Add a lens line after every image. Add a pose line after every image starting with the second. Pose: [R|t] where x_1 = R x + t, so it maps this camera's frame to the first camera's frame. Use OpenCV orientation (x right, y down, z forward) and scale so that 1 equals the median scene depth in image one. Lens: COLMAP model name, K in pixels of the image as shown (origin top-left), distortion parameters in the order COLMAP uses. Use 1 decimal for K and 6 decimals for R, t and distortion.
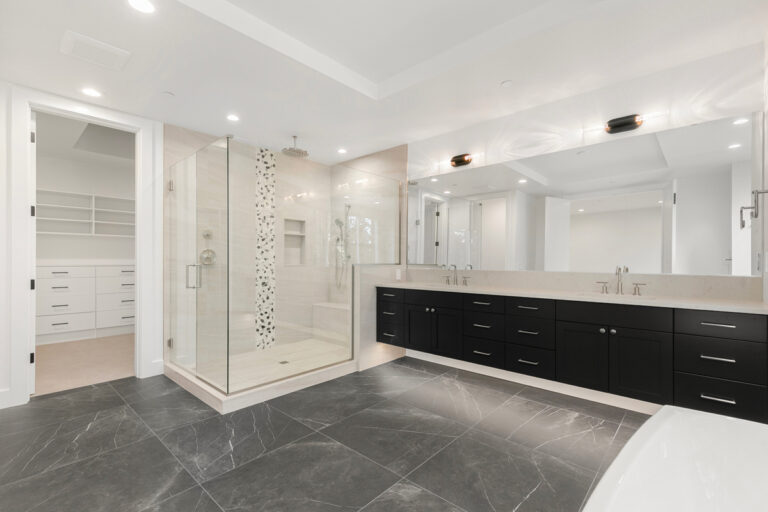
lens RADIAL K [[345.3, 0, 378.2], [0, 345.3, 262.1], [0, 0, 1]] dist [0.009168, 0.000937]
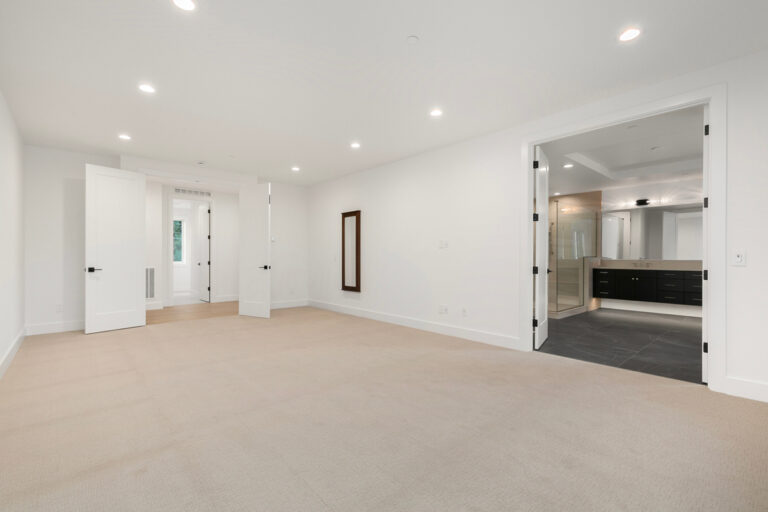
lens RADIAL K [[345.3, 0, 380.9], [0, 345.3, 256.8], [0, 0, 1]] dist [0.009168, 0.000937]
pose [[0.993824, -0.006712, -0.110769, -0.867040], [0.007336, 0.999959, 0.005227, -0.012321], [0.110729, -0.006007, 0.993832, -0.938883]]
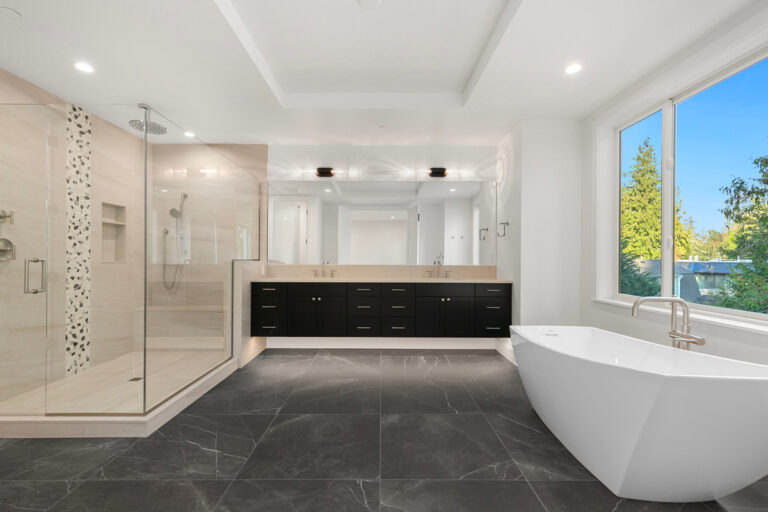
lens RADIAL K [[345.3, 0, 381.6], [0, 345.3, 261.0], [0, 0, 1]] dist [0.009168, 0.000937]
pose [[0.741354, -0.001655, 0.671112, -0.362135], [0.000061, 0.999997, 0.002399, 0.005883], [-0.671114, -0.001738, 0.741352, -0.005857]]
